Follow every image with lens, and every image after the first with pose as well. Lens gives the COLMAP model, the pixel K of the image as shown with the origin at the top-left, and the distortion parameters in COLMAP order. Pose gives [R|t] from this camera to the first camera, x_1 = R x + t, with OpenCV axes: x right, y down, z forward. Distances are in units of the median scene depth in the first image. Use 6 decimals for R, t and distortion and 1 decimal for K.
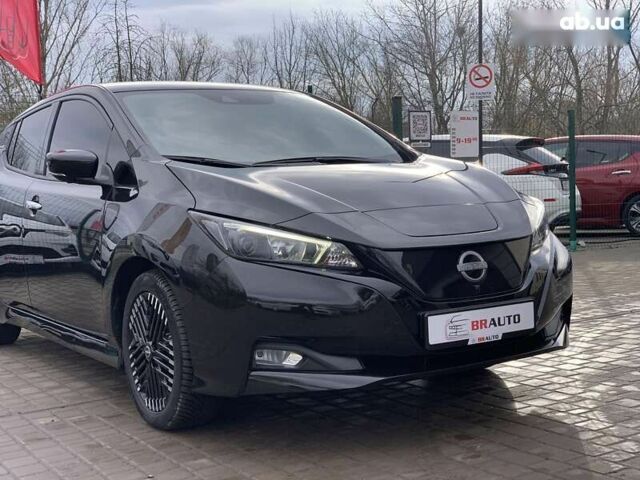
lens RADIAL K [[945.5, 0, 322.5], [0, 945.5, 240.7], [0, 0, 1]] dist [0.188042, -0.734052]
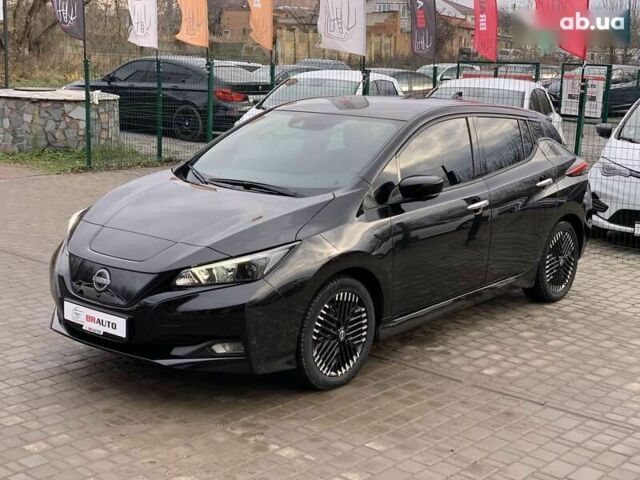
lens RADIAL K [[945.5, 0, 322.5], [0, 945.5, 240.7], [0, 0, 1]] dist [0.188042, -0.734052]
pose [[0.285872, 0.231628, -0.929853, 1.435002], [-0.101174, 0.972219, 0.211077, -0.336022], [0.952912, 0.033736, 0.301365, 0.795413]]
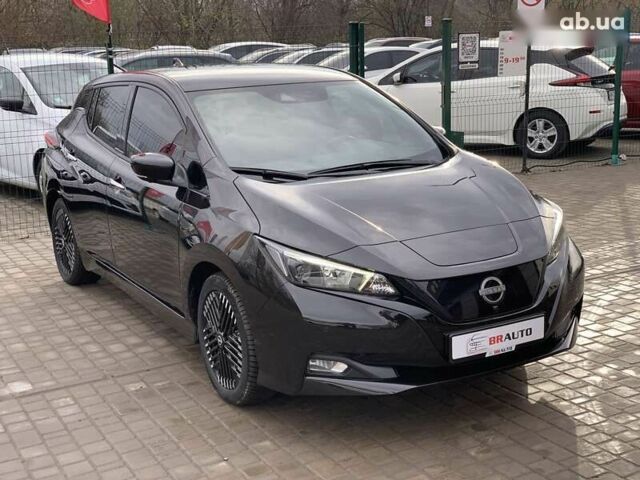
lens RADIAL K [[945.5, 0, 322.5], [0, 945.5, 240.7], [0, 0, 1]] dist [0.188042, -0.734052]
pose [[0.998459, 0.019701, -0.051889, 0.005854], [-0.011254, 0.987323, 0.158324, -0.198297], [0.054350, -0.157496, 0.986023, -0.155565]]
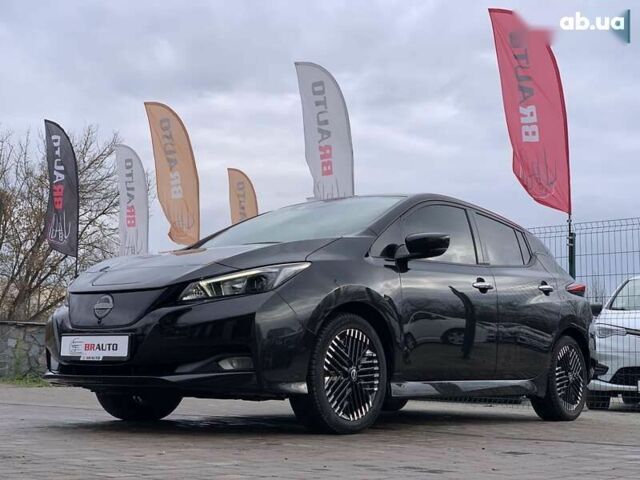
lens RADIAL K [[947.3, 0, 316.4], [0, 947.3, 237.0], [0, 0, 1]] dist [0.163356, -0.614176]
pose [[0.304583, -0.087039, -0.948501, 1.430756], [-0.092542, 0.988401, -0.120417, 0.059257], [0.947980, 0.124453, 0.292995, 0.788222]]
